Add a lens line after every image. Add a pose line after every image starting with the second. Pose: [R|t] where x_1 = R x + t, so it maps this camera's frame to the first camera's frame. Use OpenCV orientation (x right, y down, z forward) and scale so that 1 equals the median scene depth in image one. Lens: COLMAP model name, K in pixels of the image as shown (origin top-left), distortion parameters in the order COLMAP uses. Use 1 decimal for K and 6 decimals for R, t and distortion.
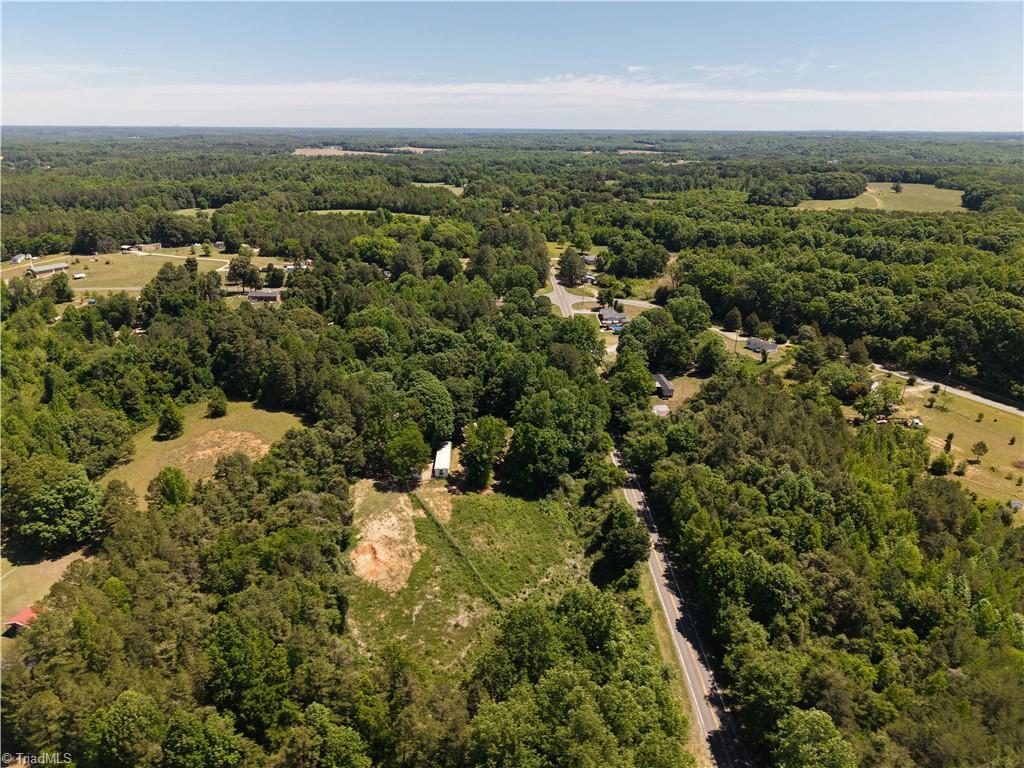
lens RADIAL K [[680.9, 0, 513.0], [0, 680.9, 388.8], [0, 0, 1]] dist [0.025038, -0.024770]
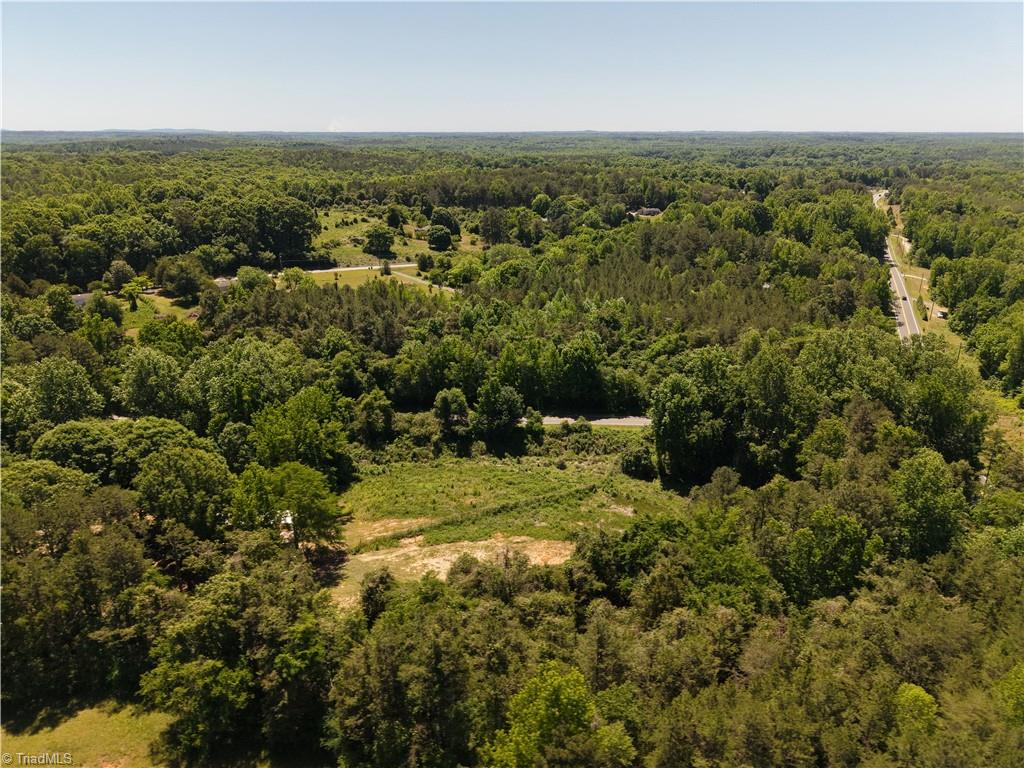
lens RADIAL K [[680.9, 0, 515.2], [0, 680.9, 391.3], [0, 0, 1]] dist [0.025038, -0.024770]
pose [[-0.044173, -0.361468, 0.931337, -0.641659], [0.354597, 0.865874, 0.352879, -0.114475], [-0.933975, 0.345837, 0.089927, 0.781635]]
